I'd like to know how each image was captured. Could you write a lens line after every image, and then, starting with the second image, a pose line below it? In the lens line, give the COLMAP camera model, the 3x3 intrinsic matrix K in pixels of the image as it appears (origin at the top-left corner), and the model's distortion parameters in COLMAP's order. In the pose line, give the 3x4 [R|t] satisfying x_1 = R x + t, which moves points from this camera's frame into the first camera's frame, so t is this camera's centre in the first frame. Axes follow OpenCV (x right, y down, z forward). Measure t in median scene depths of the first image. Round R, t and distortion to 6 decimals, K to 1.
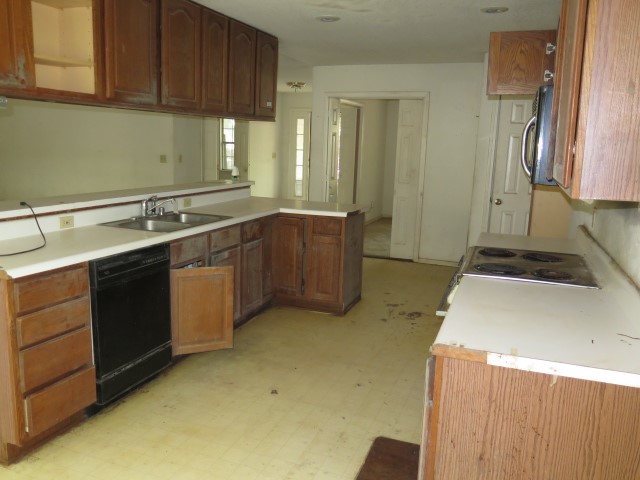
lens RADIAL K [[536.8, 0, 318.8], [0, 536.8, 241.5], [0, 0, 1]] dist [-0.020869, 0.010587]
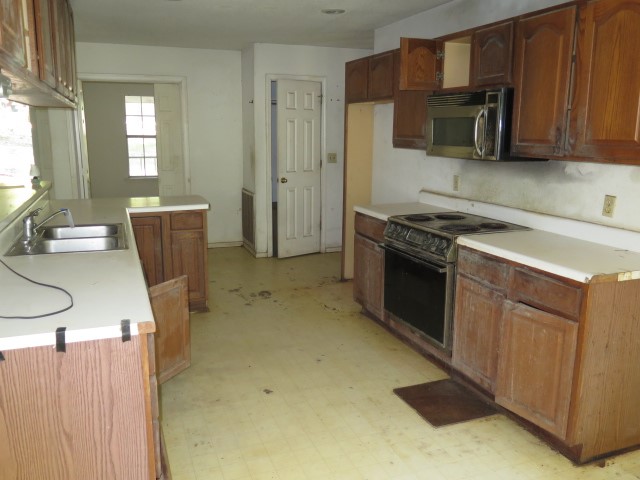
lens RADIAL K [[536.8, 0, 318.8], [0, 536.8, 241.5], [0, 0, 1]] dist [-0.020869, 0.010587]
pose [[0.745694, -0.159030, 0.647032, -0.508363], [0.136303, 0.986971, 0.085495, -0.049812], [-0.652198, 0.024440, 0.757655, 0.164694]]
